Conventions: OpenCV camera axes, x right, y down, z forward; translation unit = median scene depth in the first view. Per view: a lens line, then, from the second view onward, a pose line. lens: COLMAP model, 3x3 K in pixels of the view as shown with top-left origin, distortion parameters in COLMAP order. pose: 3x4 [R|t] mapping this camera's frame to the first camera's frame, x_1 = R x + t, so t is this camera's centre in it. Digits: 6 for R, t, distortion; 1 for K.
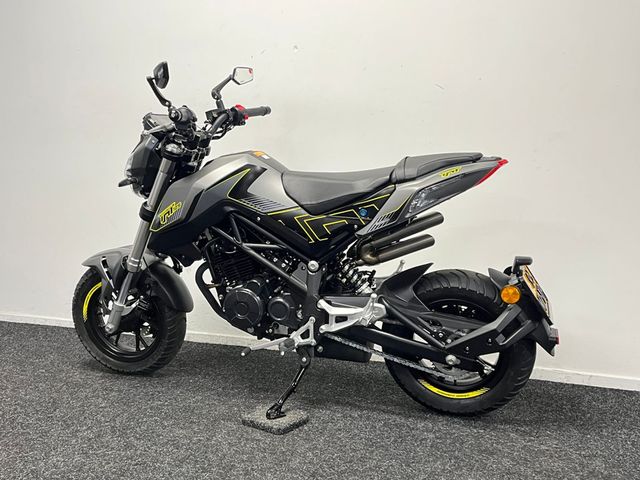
lens RADIAL K [[636.6, 0, 320.0], [0, 636.6, 240.0], [0, 0, 1]] dist [0.065401, -0.003961]
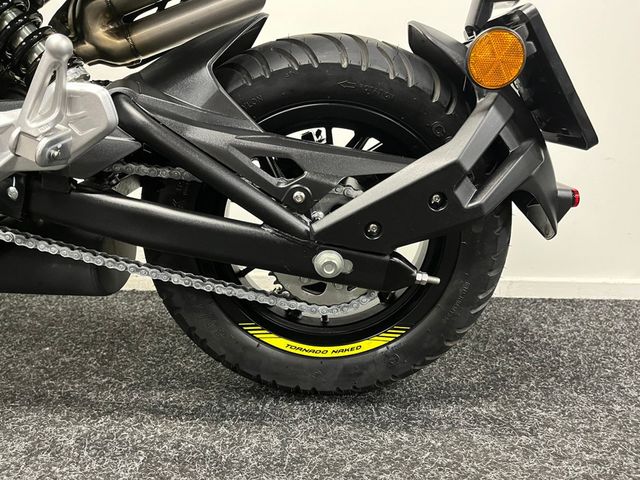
lens RADIAL K [[491.6, 0, 320.0], [0, 491.6, 240.0], [0, 0, 1]] dist [0.082979, -0.130275]
pose [[0.950500, -0.054697, 0.305873, 0.110705], [0.029327, 0.995782, 0.086936, 0.142176], [-0.309338, -0.073662, 0.948095, 0.702217]]
